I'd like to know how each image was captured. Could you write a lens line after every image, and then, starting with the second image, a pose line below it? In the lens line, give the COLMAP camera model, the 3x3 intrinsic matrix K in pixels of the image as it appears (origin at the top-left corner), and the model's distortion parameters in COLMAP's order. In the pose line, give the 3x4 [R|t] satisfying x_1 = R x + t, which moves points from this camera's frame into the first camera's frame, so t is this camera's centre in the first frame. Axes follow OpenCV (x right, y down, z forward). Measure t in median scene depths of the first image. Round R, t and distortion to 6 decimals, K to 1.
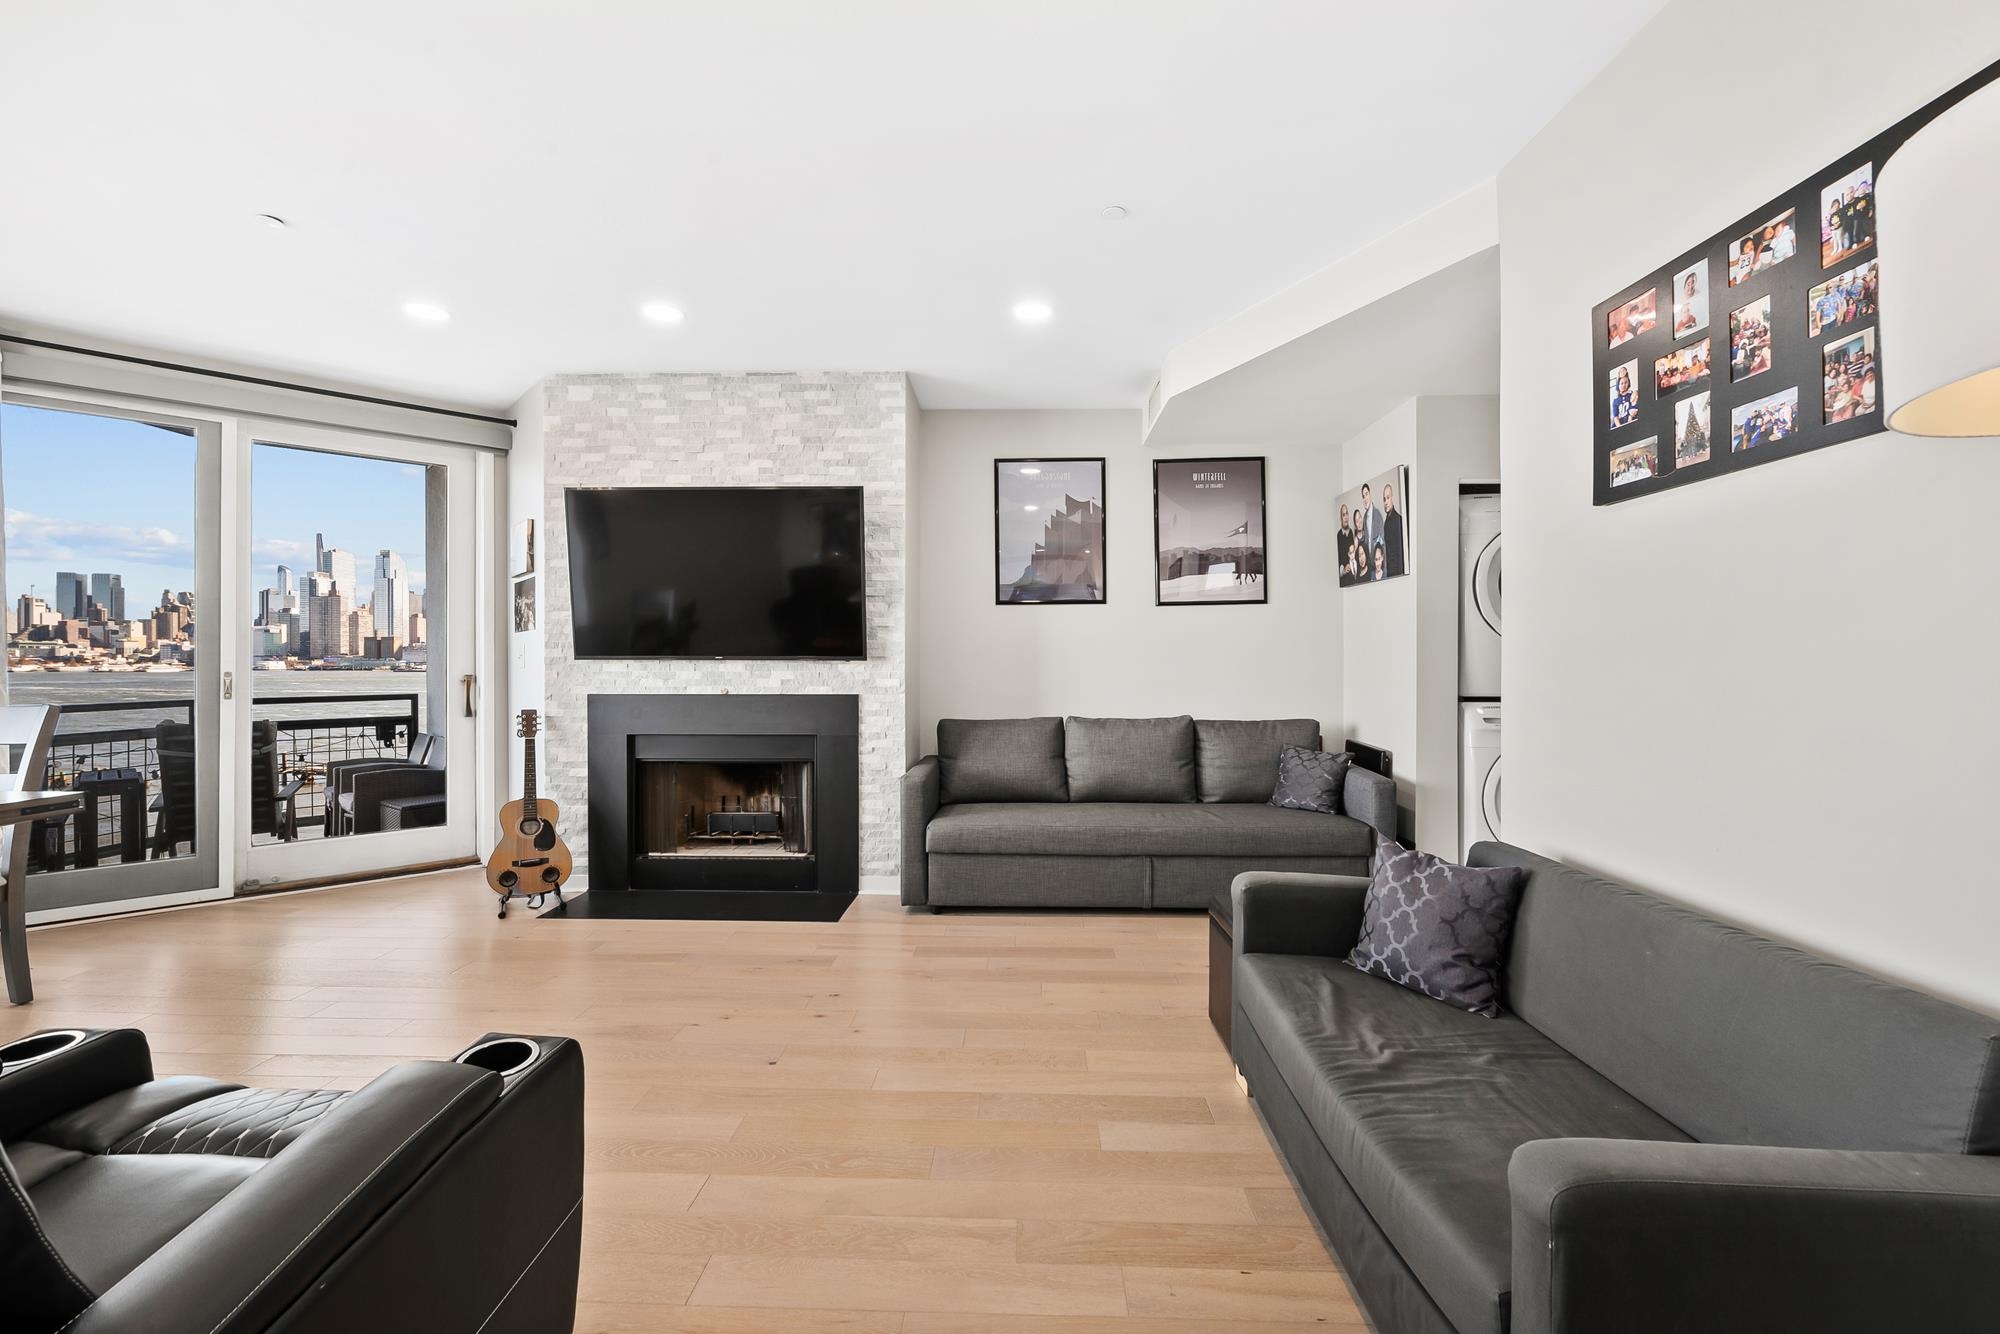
lens RADIAL K [[812.8, 0, 1003.0], [0, 812.8, 663.7], [0, 0, 1]] dist [-0.007557, -0.000373]
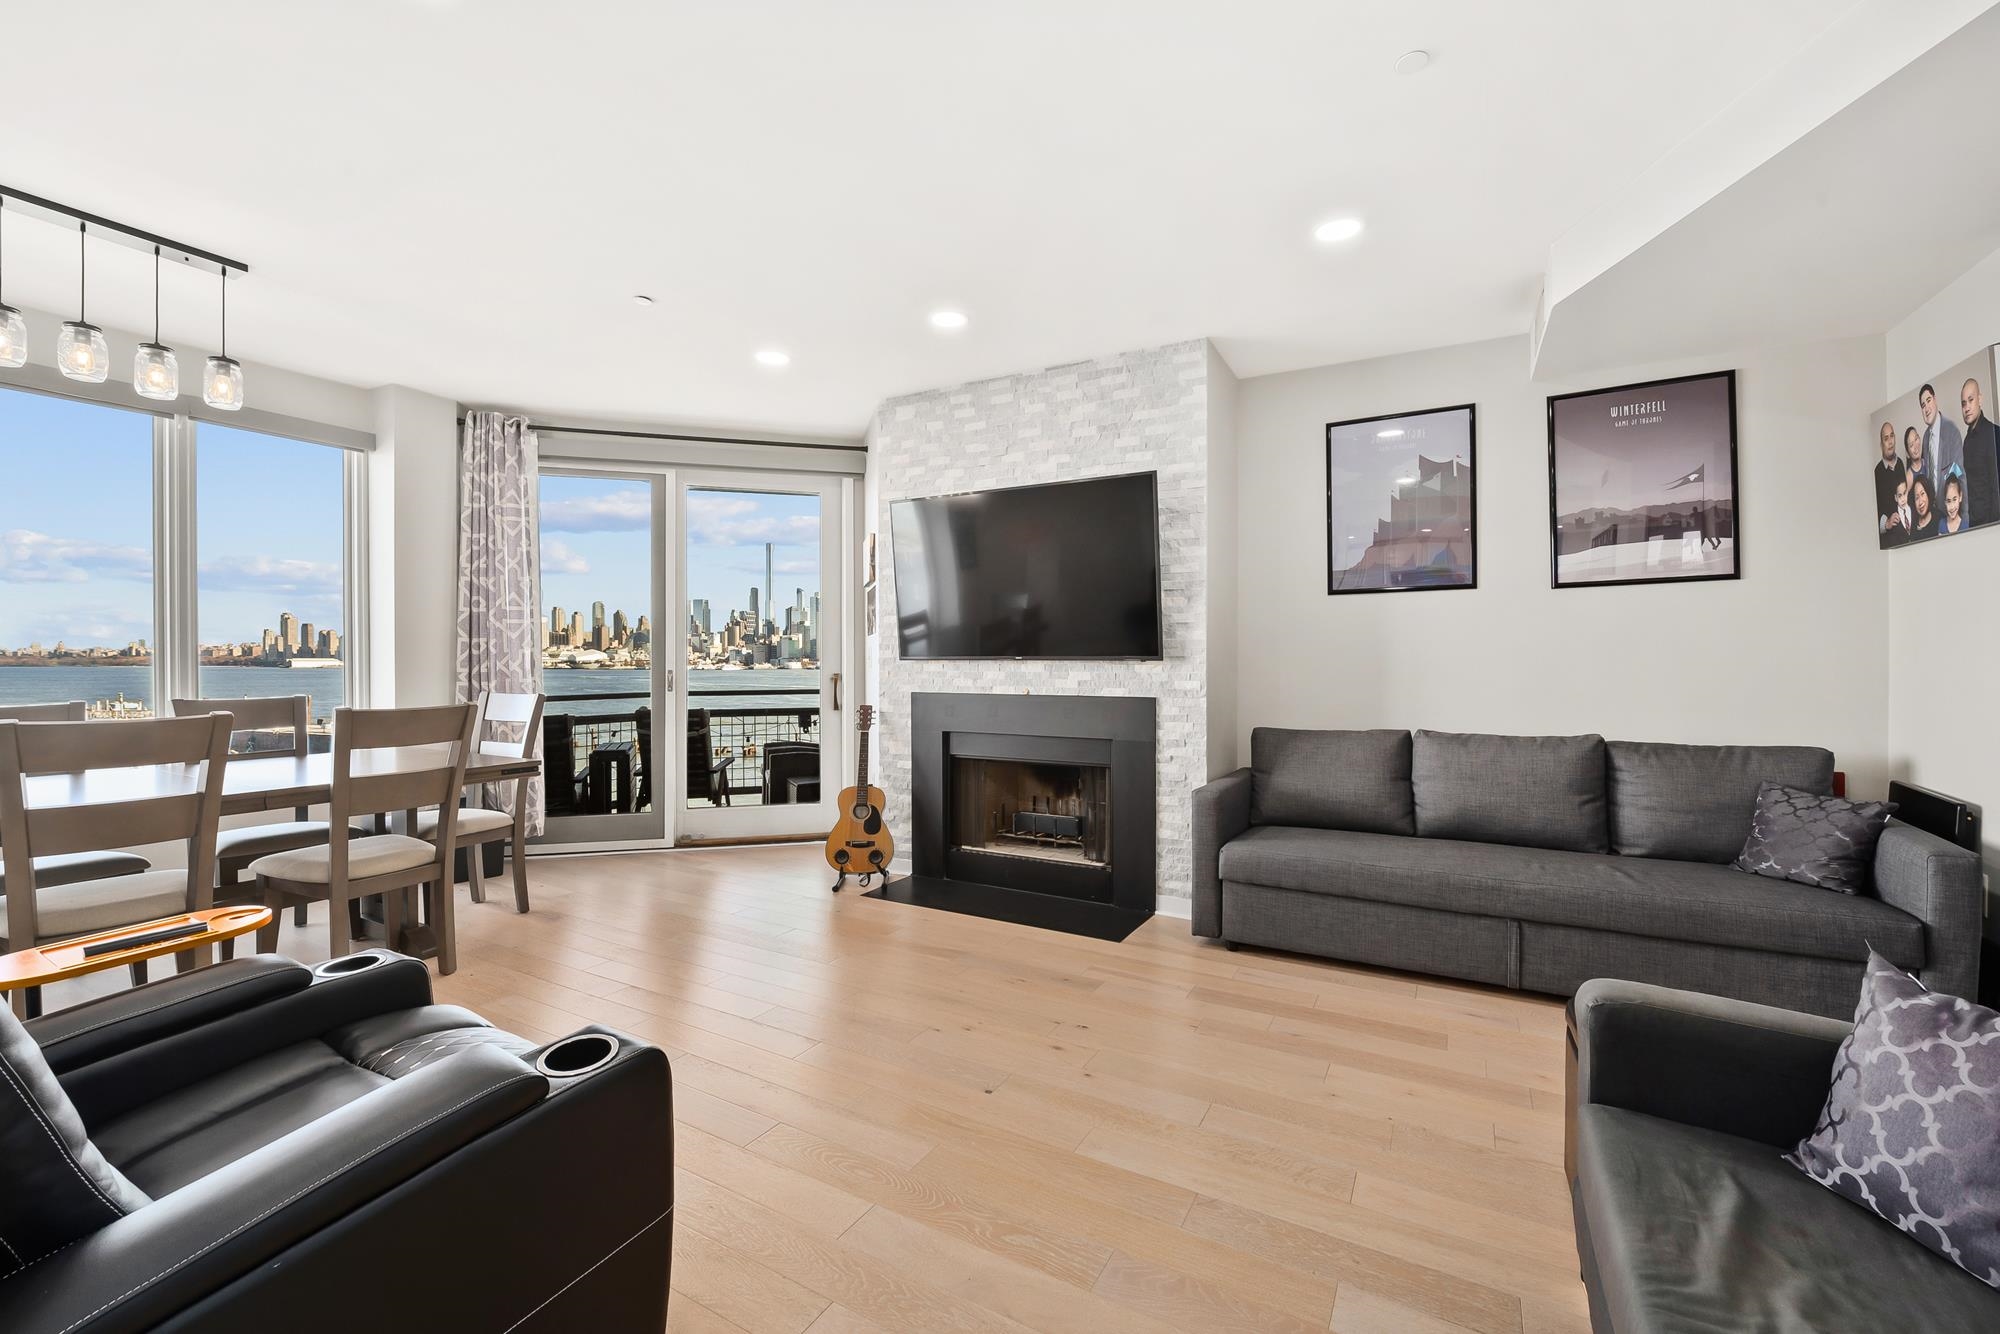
lens RADIAL K [[809.2, 0, 1007.9], [0, 809.2, 666.2], [0, 0, 1]] dist [-0.009515, -0.000421]
pose [[0.887886, 0.002318, -0.460058, 0.093599], [-0.001377, 0.999996, 0.002381, 0.000393], [0.460062, -0.001481, 0.887886, 0.107005]]
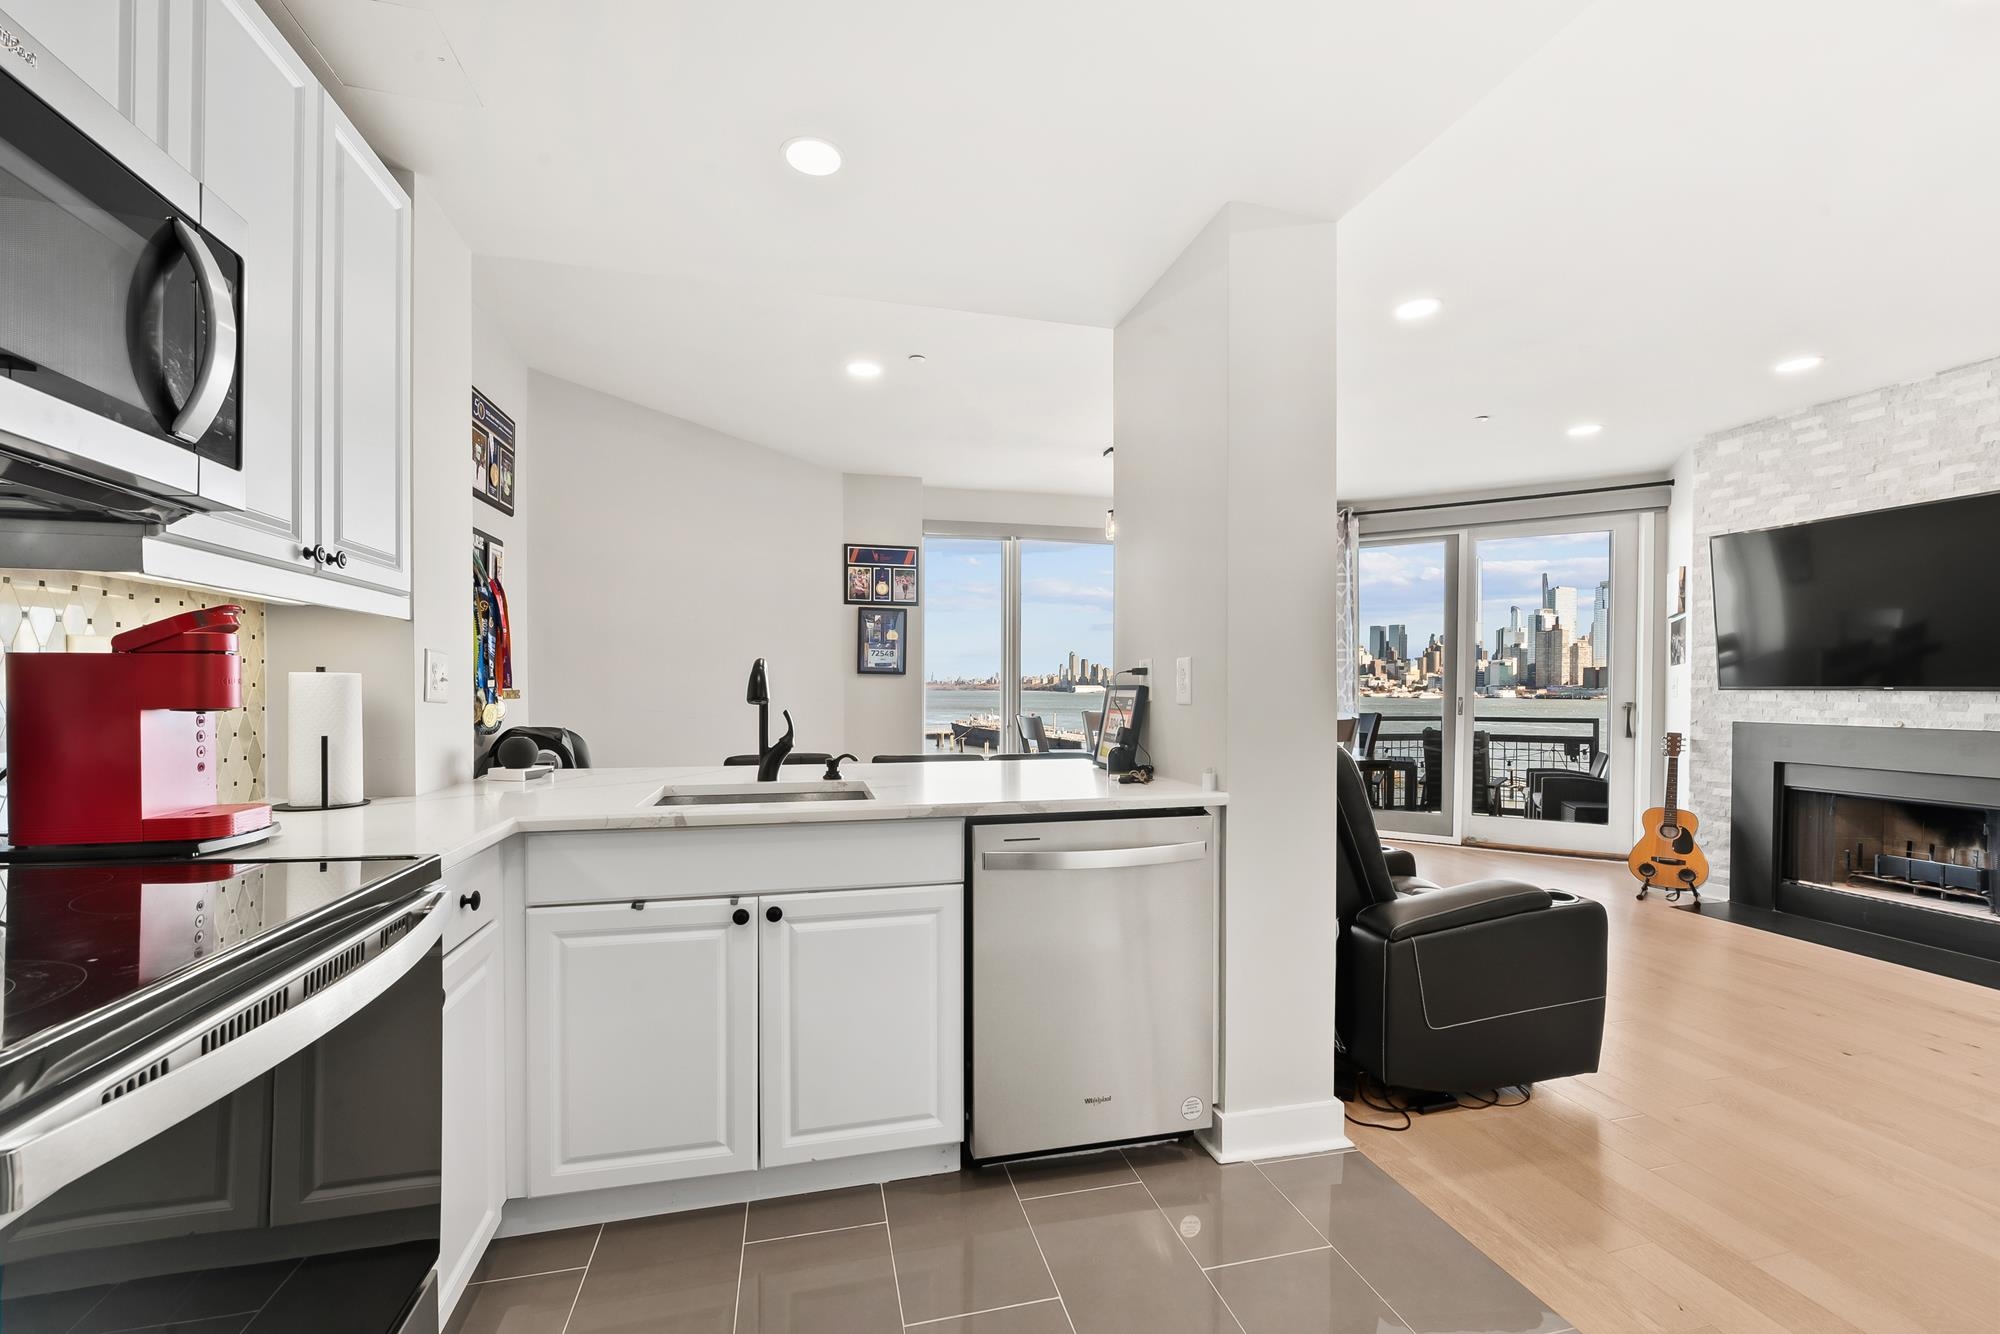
lens RADIAL K [[810.8, 0, 998.2], [0, 810.8, 702.0], [0, 0, 1]] dist [-0.009469, -0.000302]
pose [[0.270929, 0.017539, -0.962440, 0.257840], [-0.006943, 0.999844, 0.016266, 0.000636], [0.962574, 0.002276, 0.271008, -0.240584]]
